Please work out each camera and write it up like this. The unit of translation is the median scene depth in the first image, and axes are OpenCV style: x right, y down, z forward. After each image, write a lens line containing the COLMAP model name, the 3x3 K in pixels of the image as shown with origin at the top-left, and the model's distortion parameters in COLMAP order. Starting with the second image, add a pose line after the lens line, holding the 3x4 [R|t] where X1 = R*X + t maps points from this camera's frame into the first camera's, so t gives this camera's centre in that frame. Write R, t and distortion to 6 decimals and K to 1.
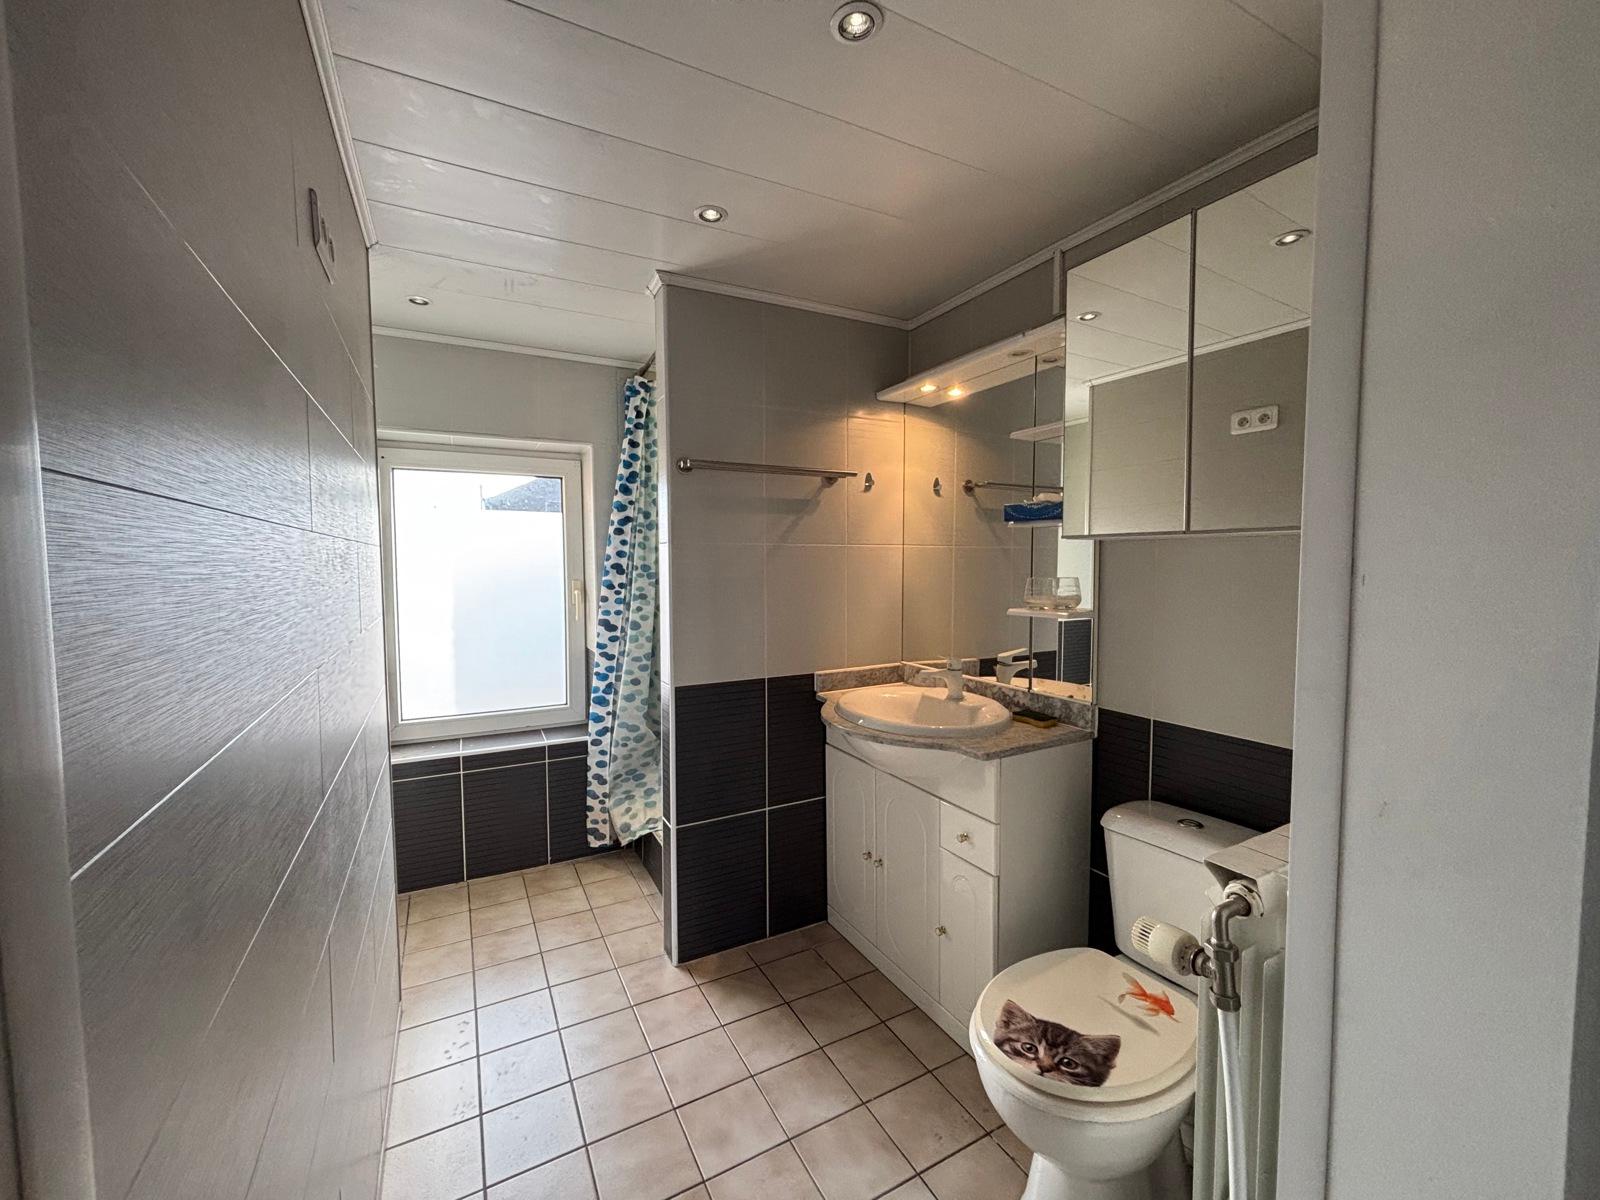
lens RADIAL K [[651.8, 0, 800.0], [0, 651.8, 600.0], [0, 0, 1]] dist [0.044408, -0.040754]
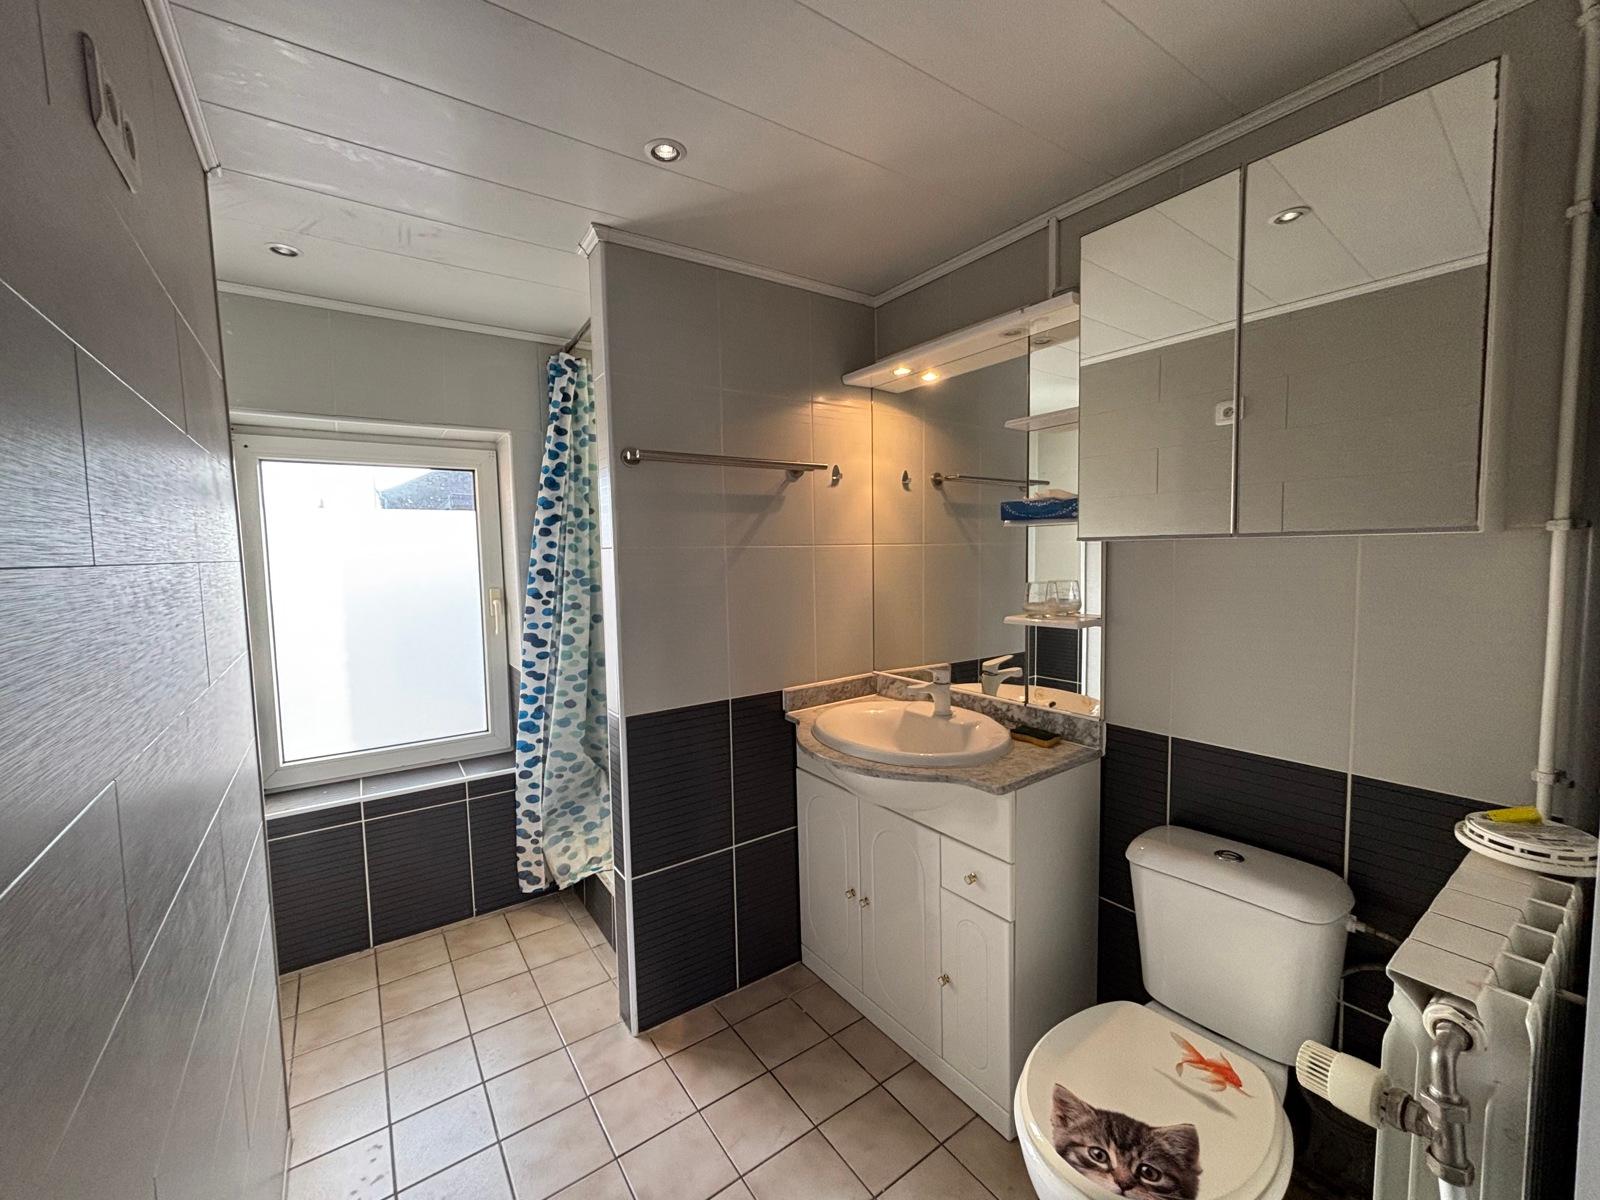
lens RADIAL K [[644.0, 0, 797.6], [0, 644.0, 598.0], [0, 0, 1]] dist [0.005248, -0.000608]
pose [[0.991947, -0.025042, 0.124153, -0.061938], [0.023143, 0.999593, 0.016709, -0.027813], [-0.124521, -0.013701, 0.992122, 0.125800]]
